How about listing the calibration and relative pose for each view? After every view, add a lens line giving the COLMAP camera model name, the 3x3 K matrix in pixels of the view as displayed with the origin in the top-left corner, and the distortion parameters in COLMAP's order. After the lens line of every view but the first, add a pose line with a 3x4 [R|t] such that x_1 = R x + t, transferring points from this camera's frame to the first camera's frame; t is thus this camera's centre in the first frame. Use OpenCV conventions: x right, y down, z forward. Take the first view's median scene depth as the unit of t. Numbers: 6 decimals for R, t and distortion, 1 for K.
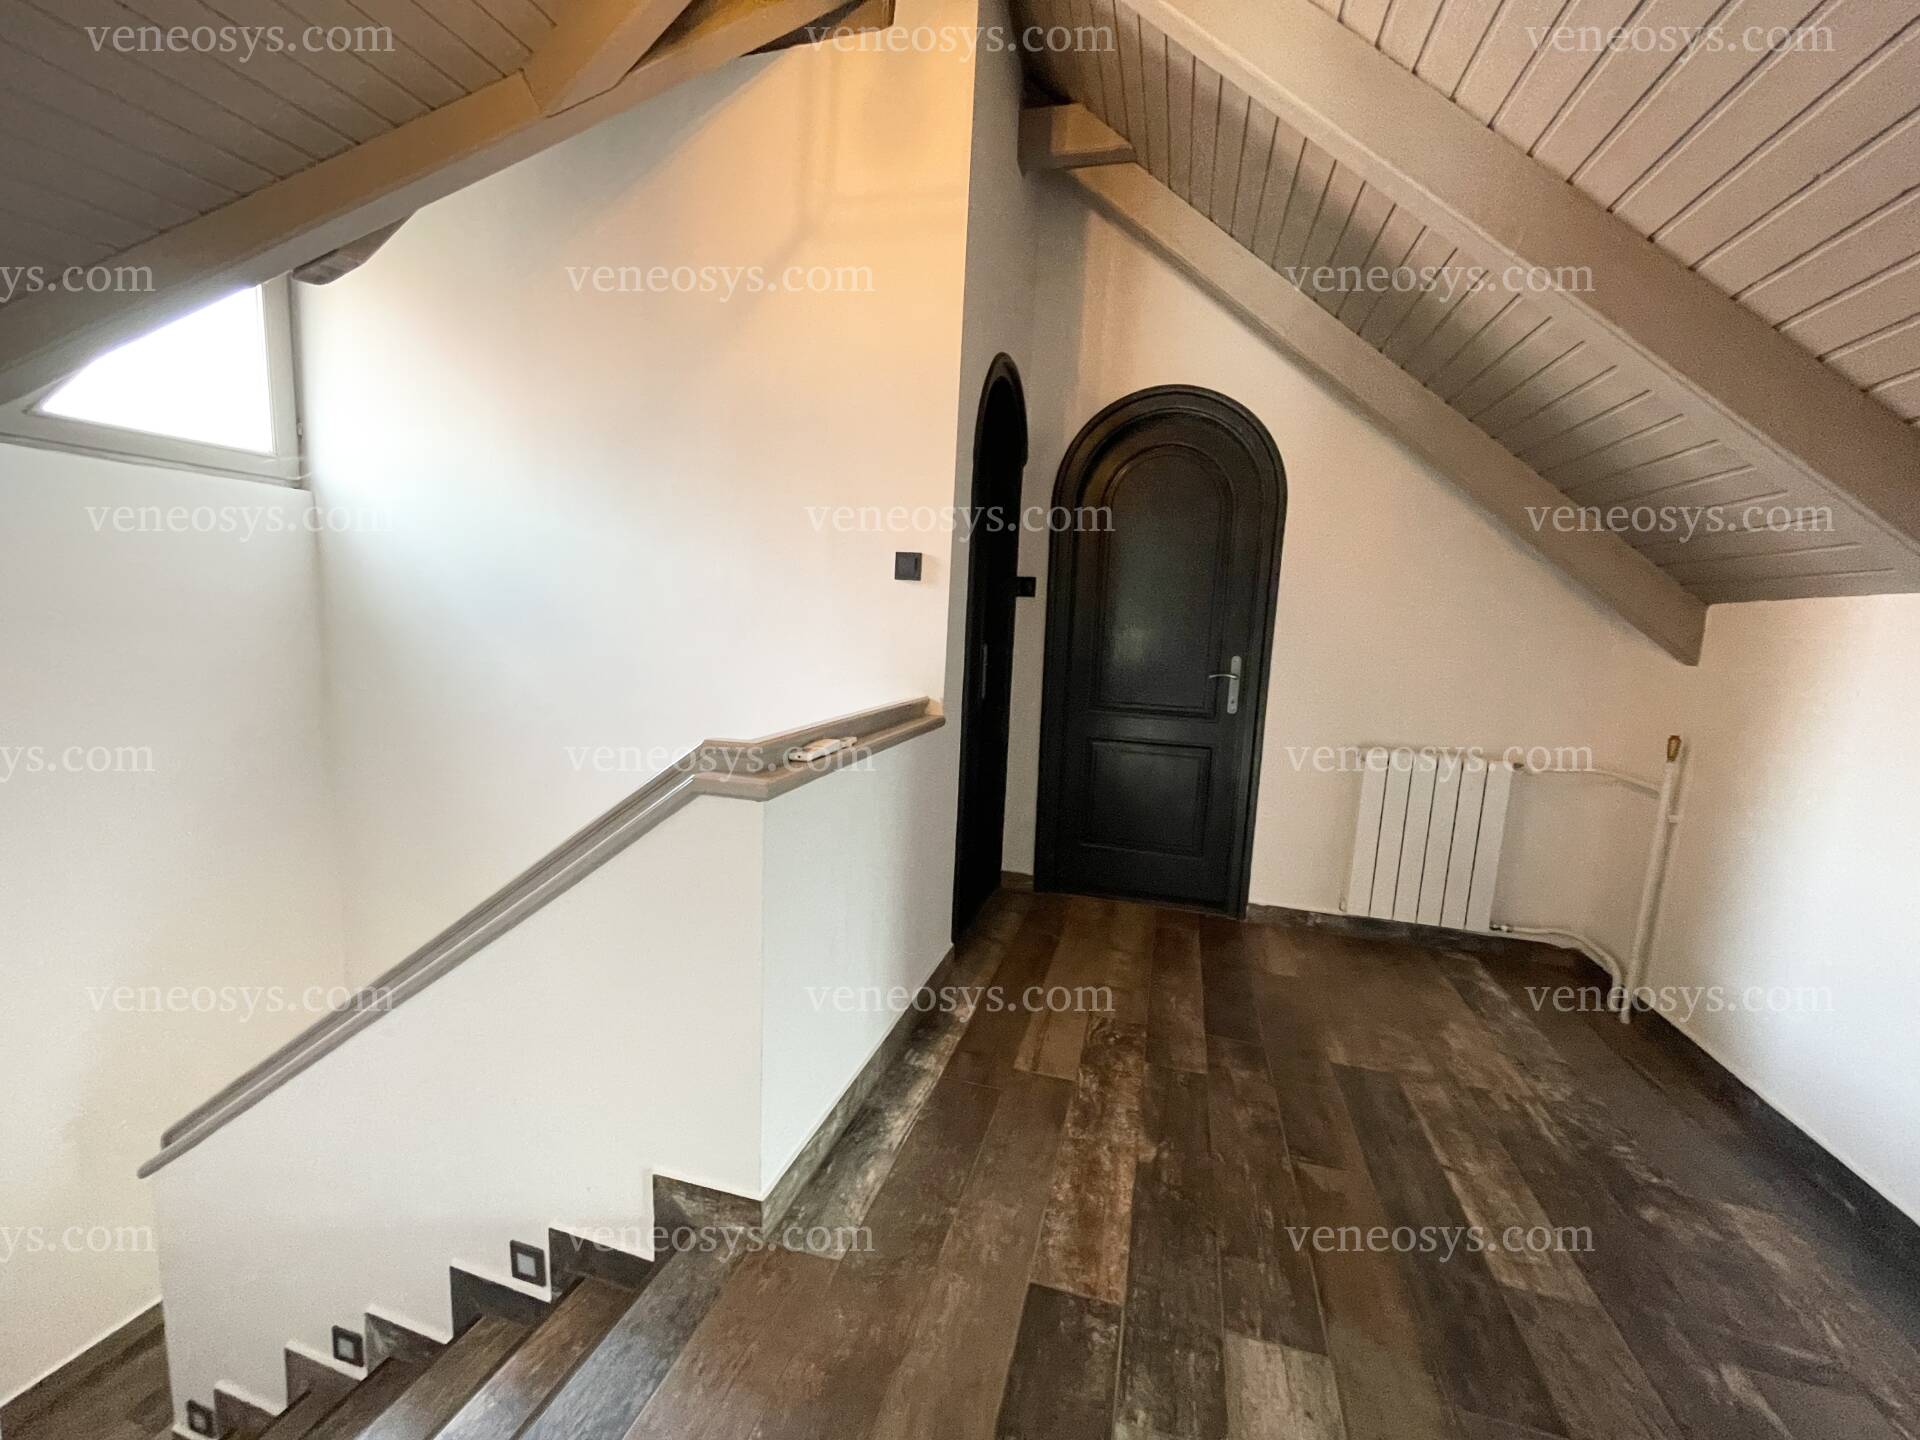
lens RADIAL K [[775.5, 0, 960.0], [0, 775.5, 720.0], [0, 0, 1]] dist [-0.003774, 0.000298]
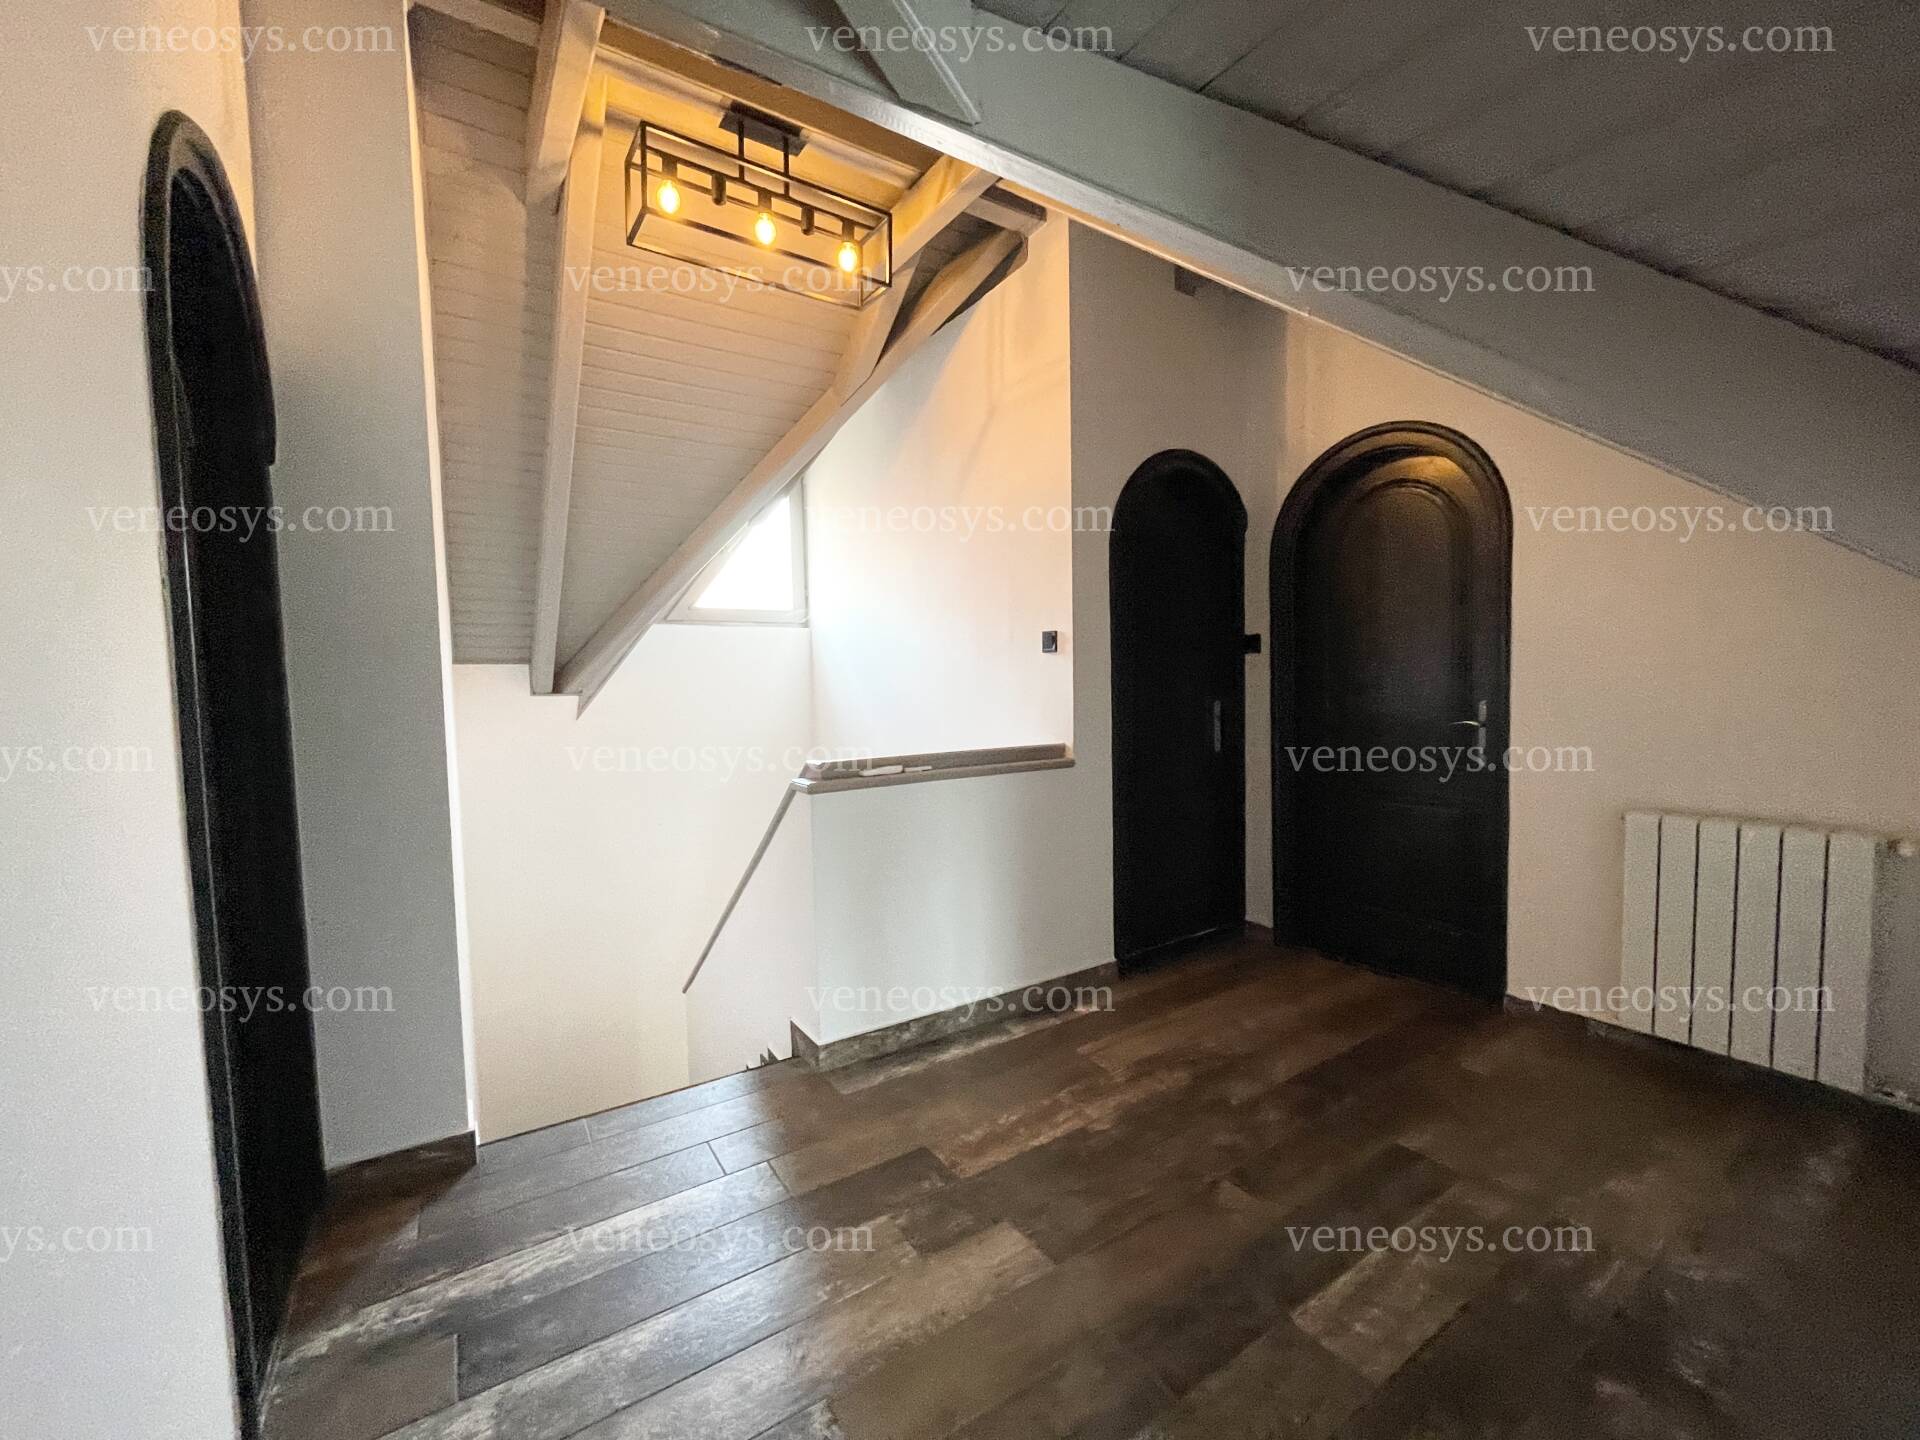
lens RADIAL K [[775.5, 0, 960.0], [0, 775.5, 720.0], [0, 0, 1]] dist [-0.003774, 0.000298]
pose [[0.751989, -0.028315, -0.658567, 0.686108], [-0.033235, 0.996178, -0.080781, 0.040782], [0.658337, 0.082634, 0.748174, -0.049335]]
